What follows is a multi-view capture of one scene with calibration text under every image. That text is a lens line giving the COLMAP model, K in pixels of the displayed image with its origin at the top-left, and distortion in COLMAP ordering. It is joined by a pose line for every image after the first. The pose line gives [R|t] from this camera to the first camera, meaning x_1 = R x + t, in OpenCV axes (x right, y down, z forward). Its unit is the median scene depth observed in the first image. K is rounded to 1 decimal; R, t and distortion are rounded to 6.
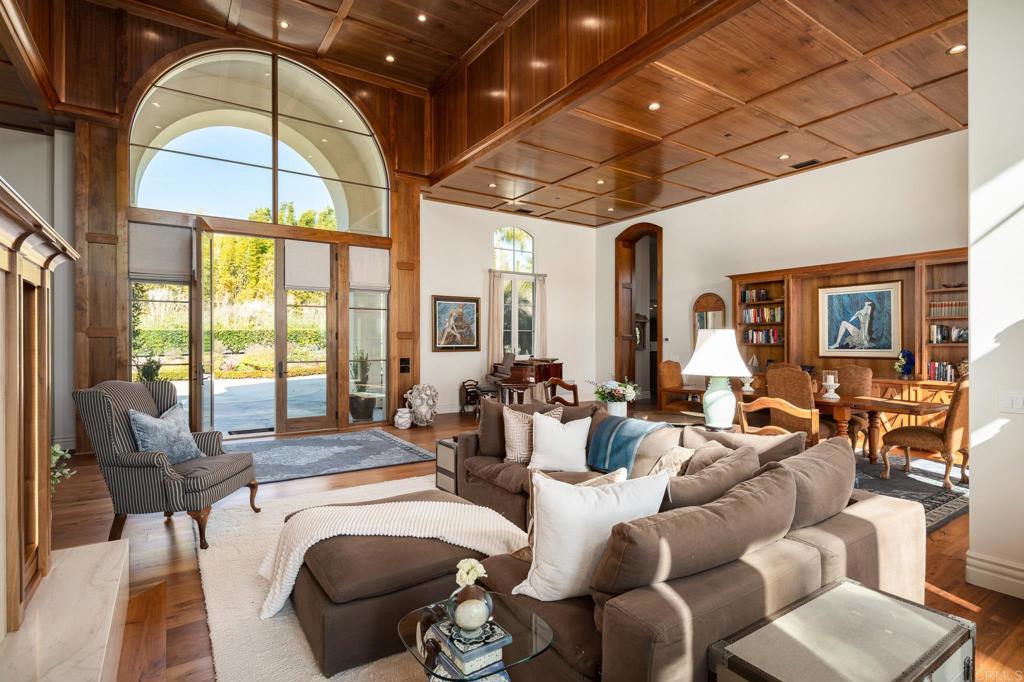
lens RADIAL K [[508.4, 0, 508.9], [0, 508.4, 341.1], [0, 0, 1]] dist [-0.003141, -0.001144]
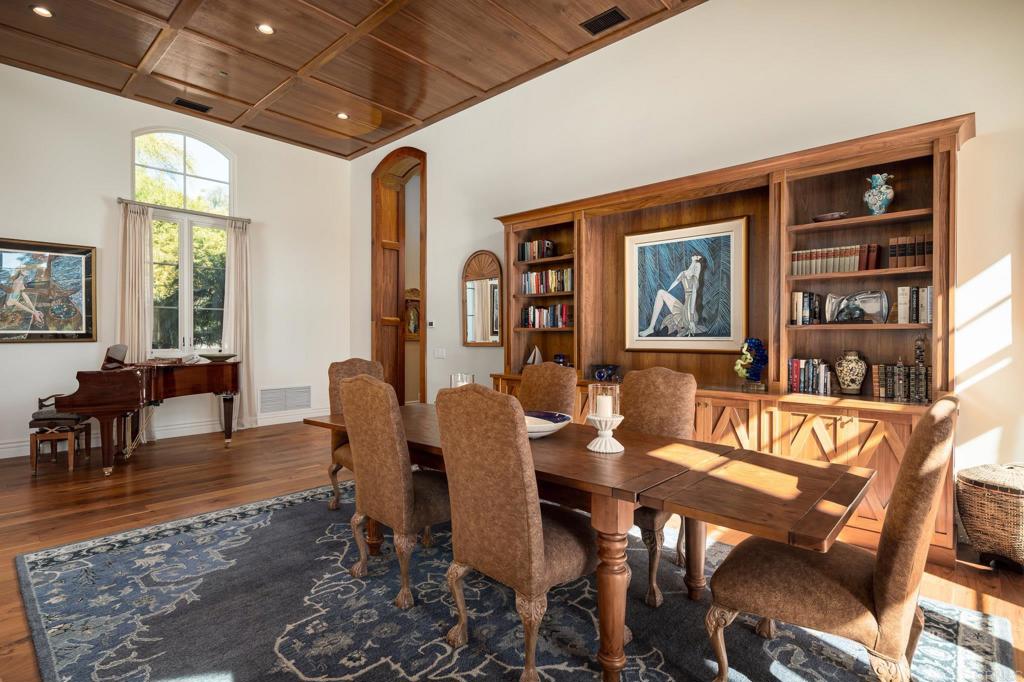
lens RADIAL K [[508.4, 0, 513.7], [0, 508.4, 339.5], [0, 0, 1]] dist [-0.003141, -0.001144]
pose [[0.969462, -0.000552, 0.245241, 0.341187], [-0.002426, 0.999927, 0.011842, 0.012191], [-0.245230, -0.012075, 0.969390, 0.457210]]
